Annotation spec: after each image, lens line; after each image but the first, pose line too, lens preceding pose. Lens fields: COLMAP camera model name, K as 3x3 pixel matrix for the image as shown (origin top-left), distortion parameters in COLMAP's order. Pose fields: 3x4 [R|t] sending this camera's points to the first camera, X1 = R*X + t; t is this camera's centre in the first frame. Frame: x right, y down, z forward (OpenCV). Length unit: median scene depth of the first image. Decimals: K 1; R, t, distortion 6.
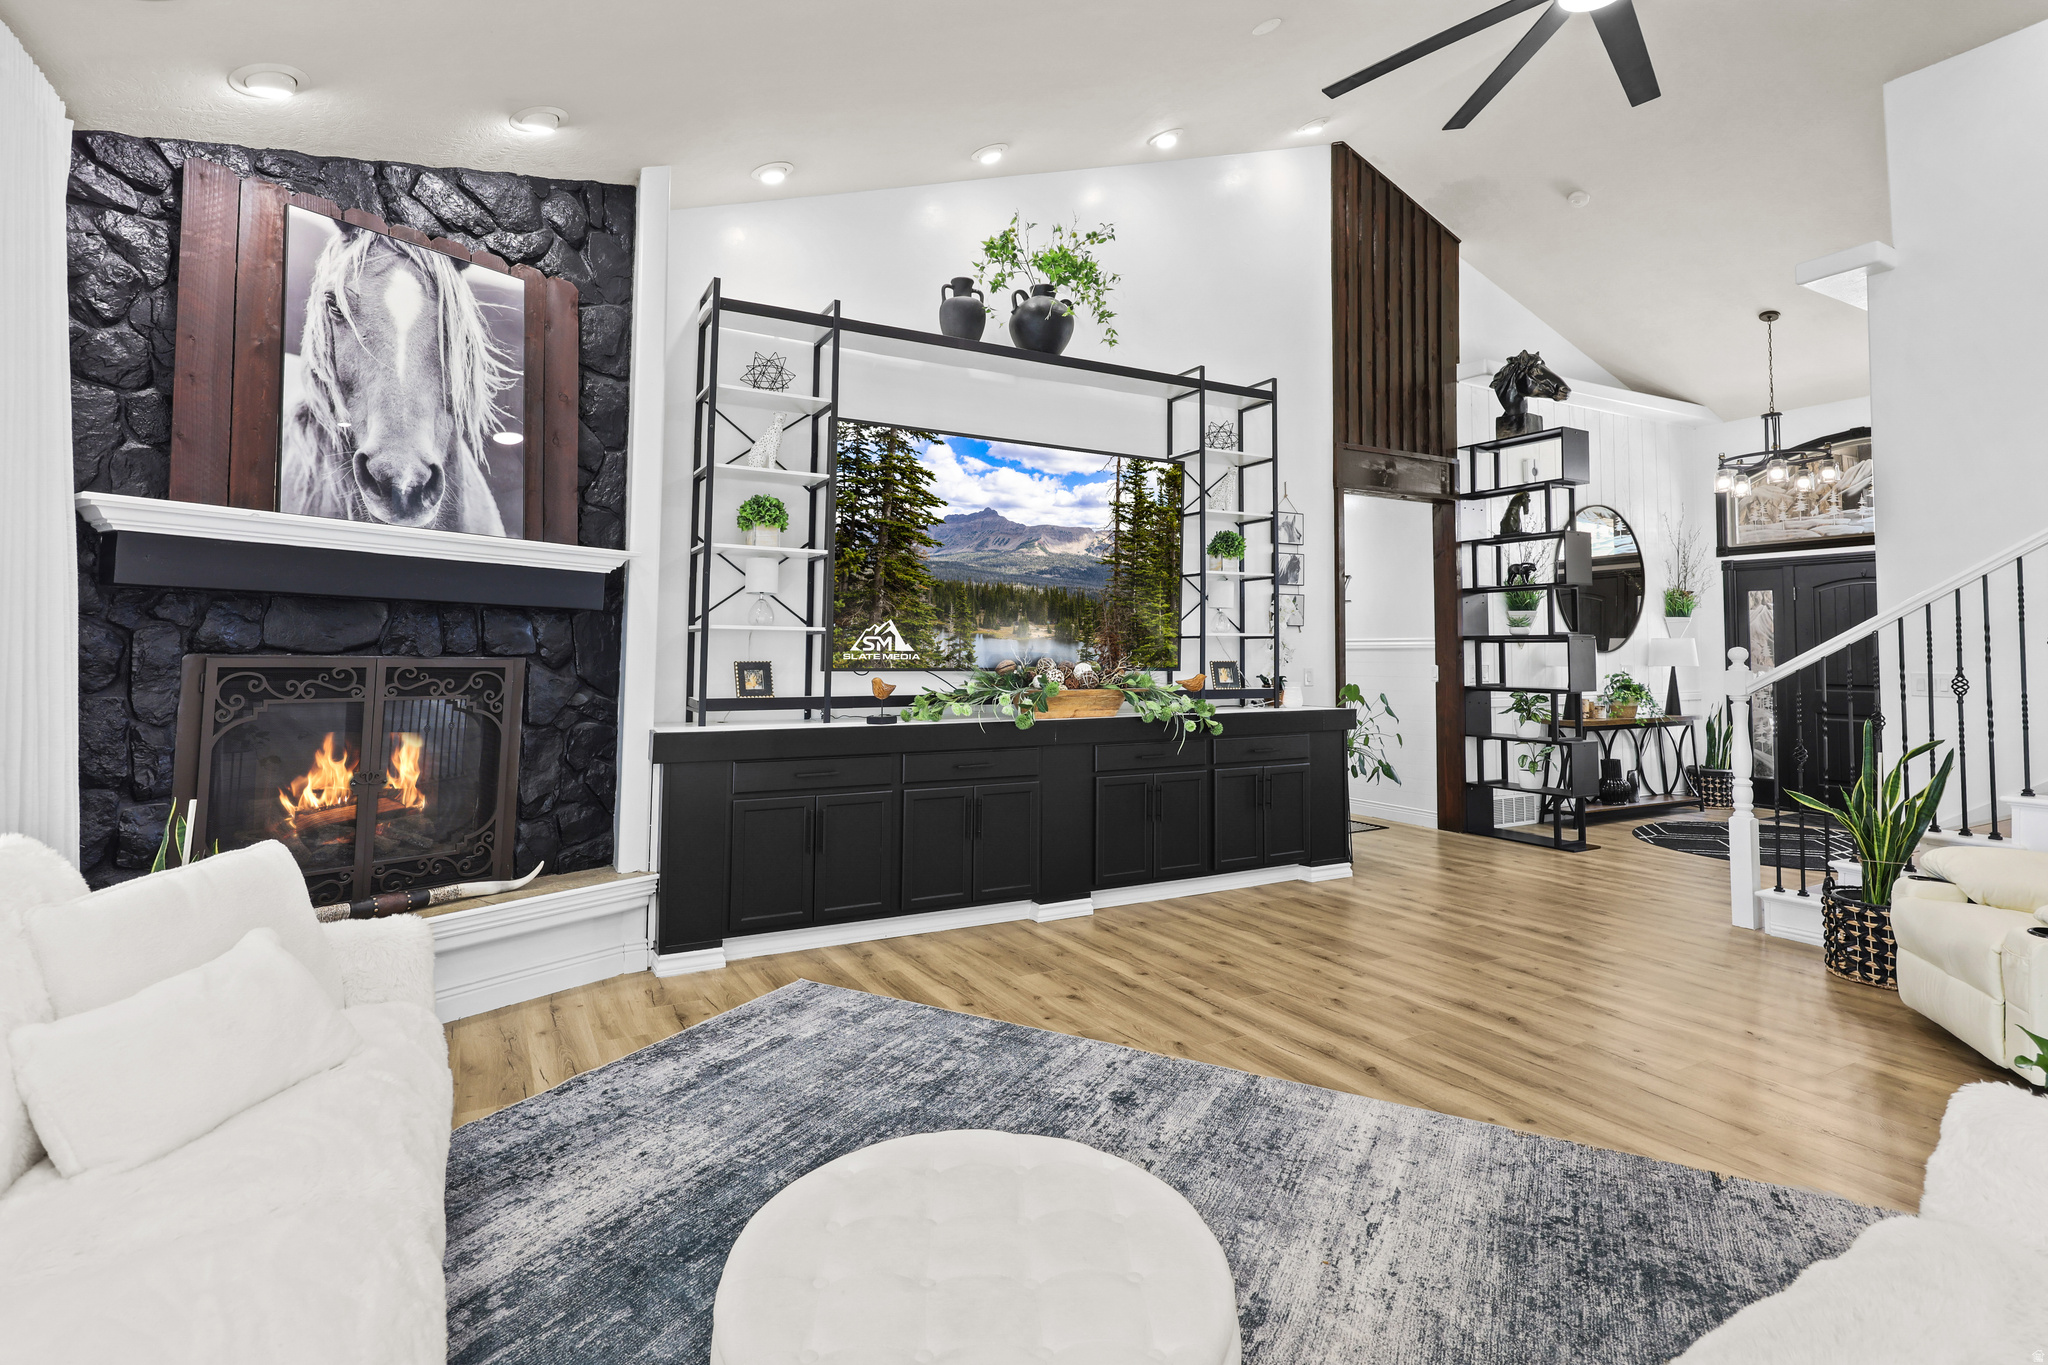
lens RADIAL K [[969.9, 0, 1003.8], [0, 969.9, 612.4], [0, 0, 1]] dist [0.001152, -0.001450]
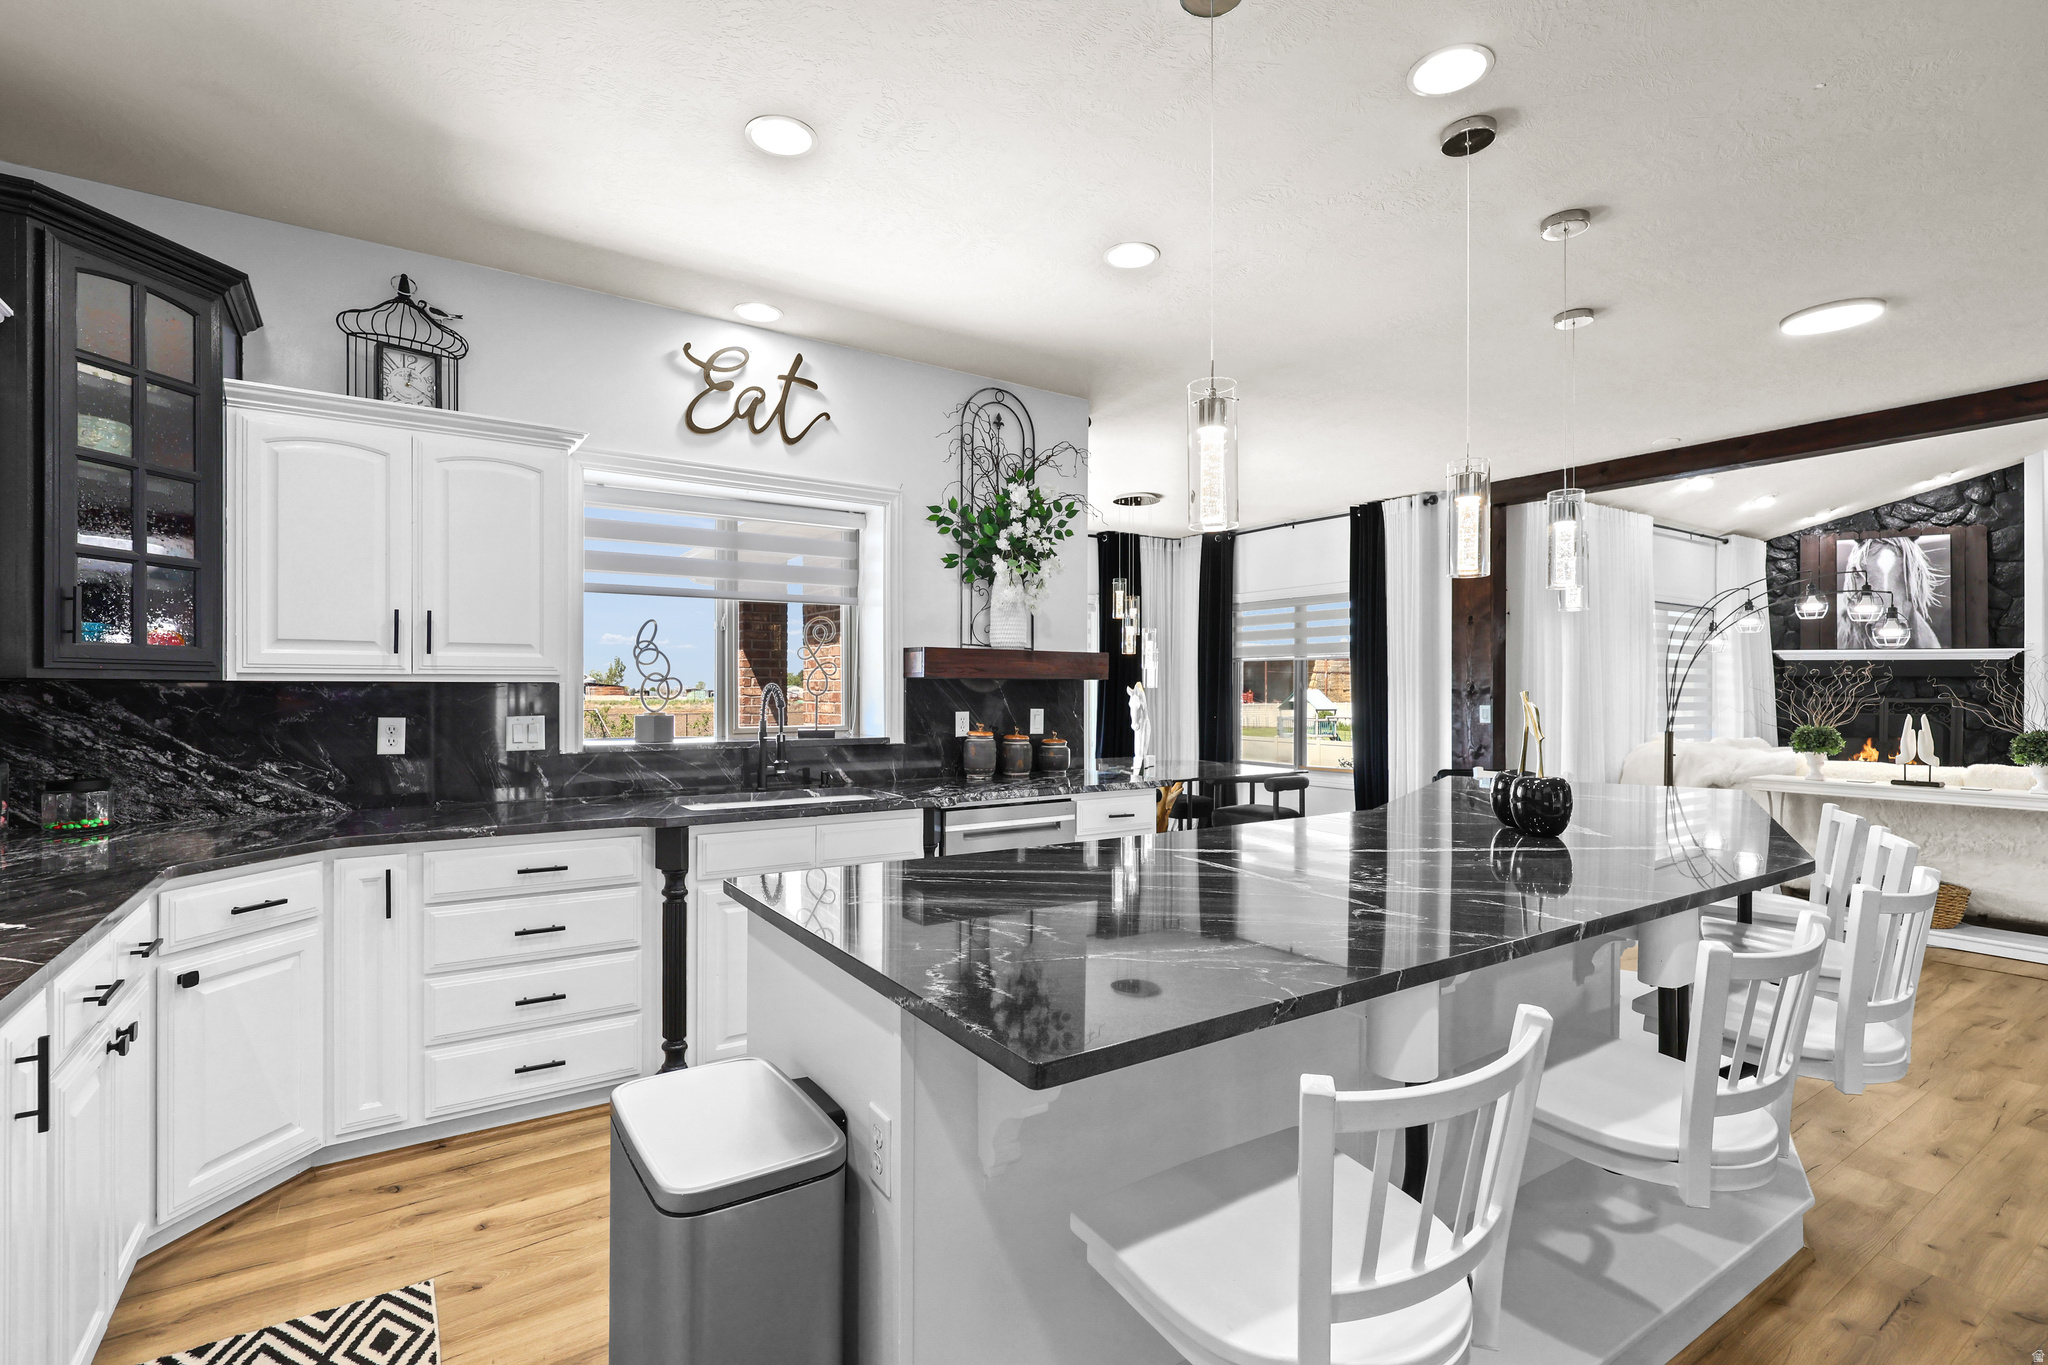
lens RADIAL K [[947.6, 0, 1017.2], [0, 947.6, 681.5], [0, 0, 1]] dist [0.003859, -0.000296]
pose [[0.094290, -0.015906, -0.995418, 1.324648], [0.043957, 0.998964, -0.011798, -0.055938], [0.994574, -0.042643, 0.094891, -1.230778]]
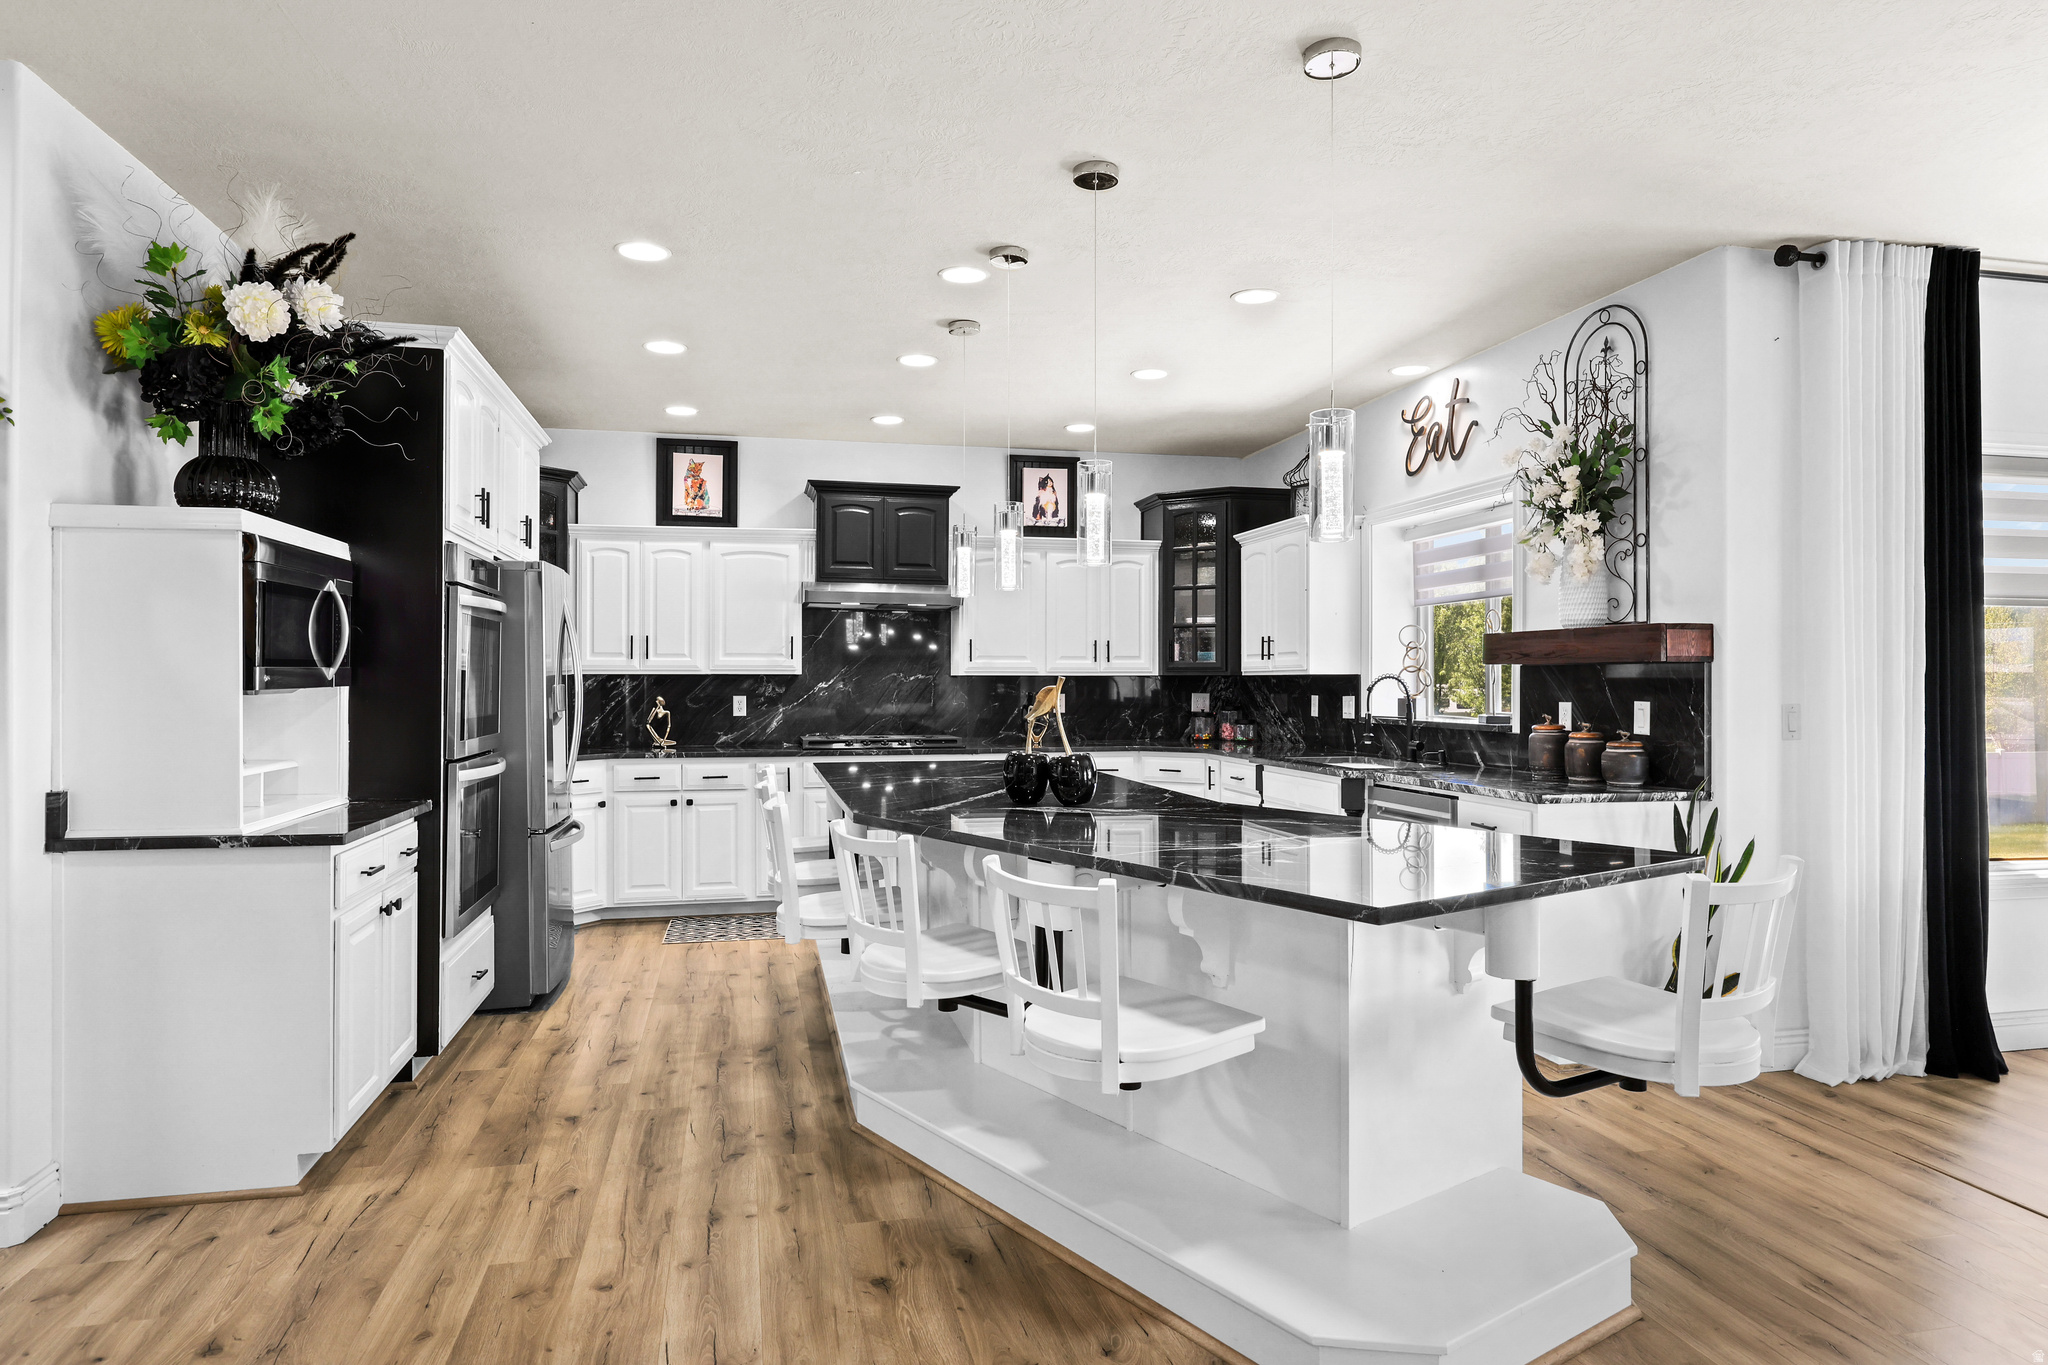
lens RADIAL K [[1211.3, 0, 1015.4], [0, 1211.3, 678.1], [0, 0, 1]] dist [0.003686, -0.000746]
pose [[-0.963128, -0.006133, 0.268972, 0.528653], [-0.018450, 0.998892, -0.043289, -0.003381], [-0.268409, -0.046656, -0.962175, -0.003267]]
